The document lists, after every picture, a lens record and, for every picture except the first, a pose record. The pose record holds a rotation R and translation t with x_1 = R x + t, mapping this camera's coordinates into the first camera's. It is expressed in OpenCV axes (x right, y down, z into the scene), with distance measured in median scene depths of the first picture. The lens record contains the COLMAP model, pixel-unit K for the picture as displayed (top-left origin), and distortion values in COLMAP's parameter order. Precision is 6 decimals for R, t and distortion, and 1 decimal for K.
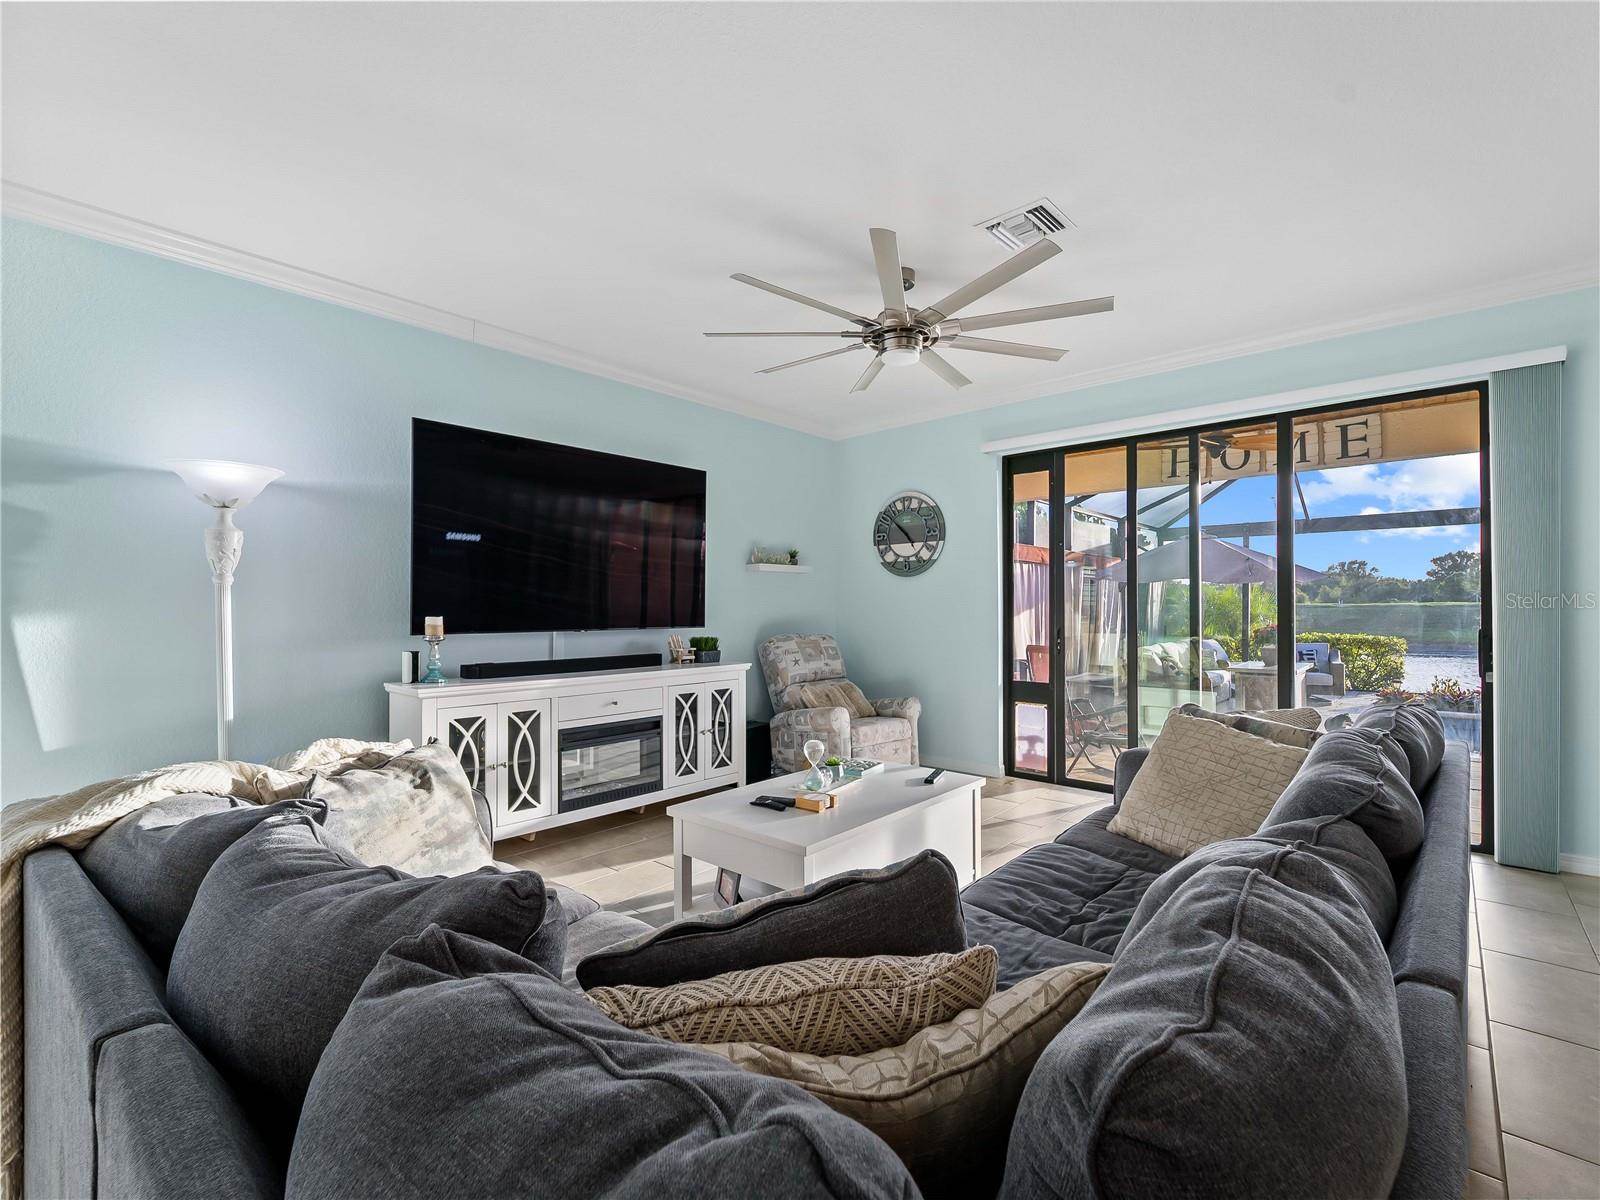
lens RADIAL K [[730.1, 0, 792.8], [0, 730.1, 602.4], [0, 0, 1]] dist [-0.008209, 0.001509]
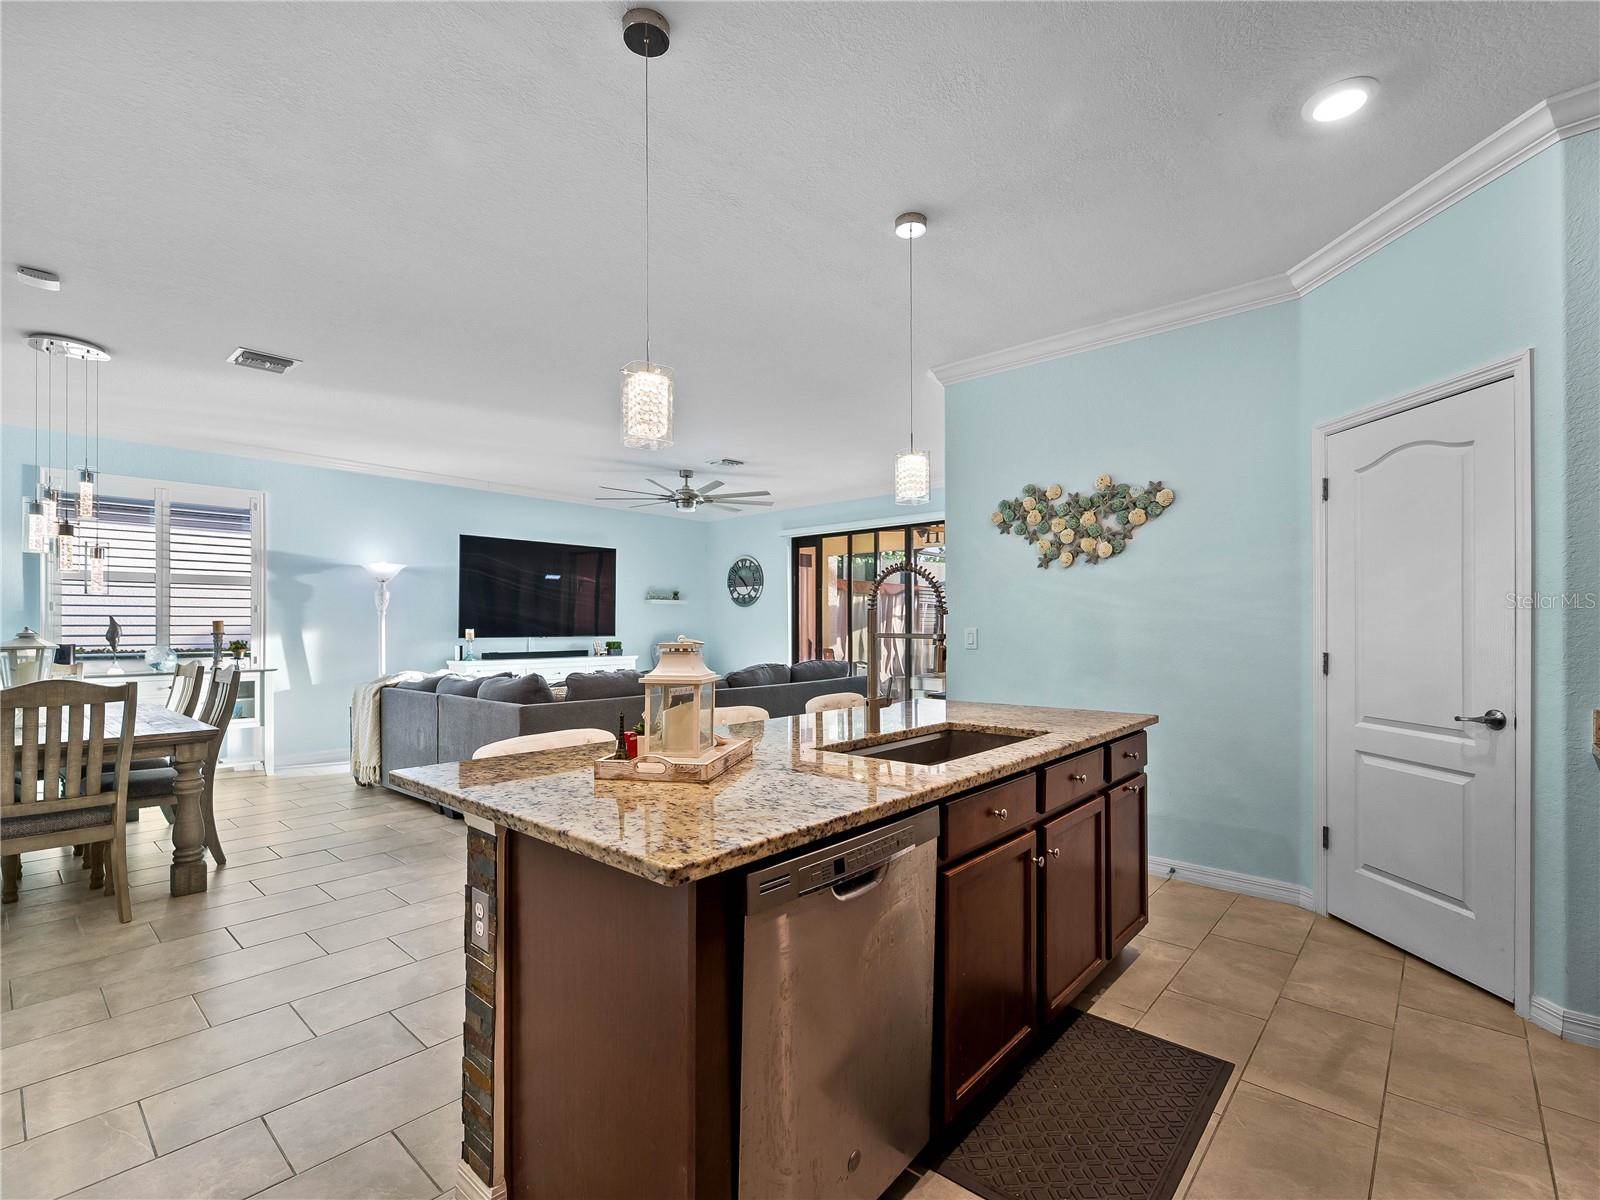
lens RADIAL K [[730.1, 0, 796.1], [0, 730.1, 621.4], [0, 0, 1]] dist [-0.008209, 0.001509]
pose [[0.999923, 0.001783, 0.012270, 0.303580], [-0.001811, 0.999996, 0.002214, -0.006632], [-0.012266, -0.002236, 0.999922, -0.800956]]
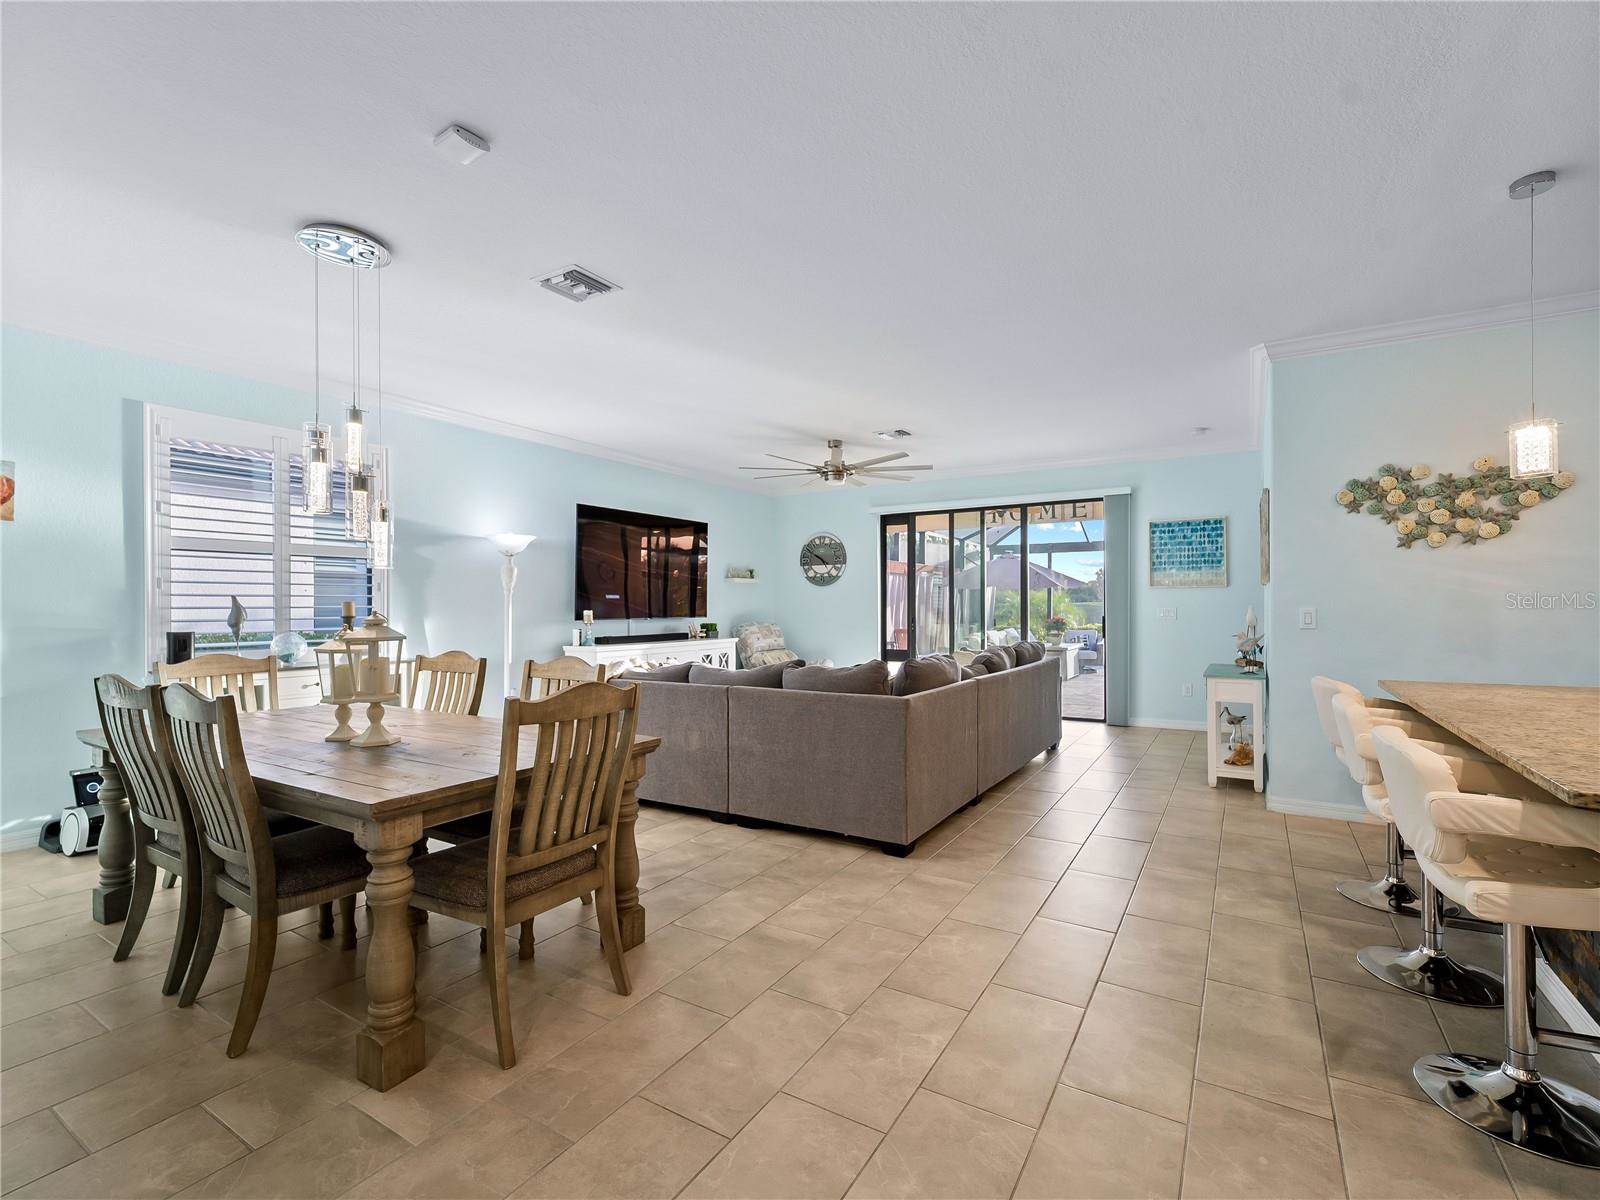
lens RADIAL K [[730.1, 0, 801.1], [0, 730.1, 604.3], [0, 0, 1]] dist [-0.008209, 0.001509]
pose [[0.983376, -0.000499, 0.181583, -0.214306], [-0.000525, 0.999984, 0.005592, -0.005160], [-0.181583, -0.005594, 0.983360, -0.673438]]
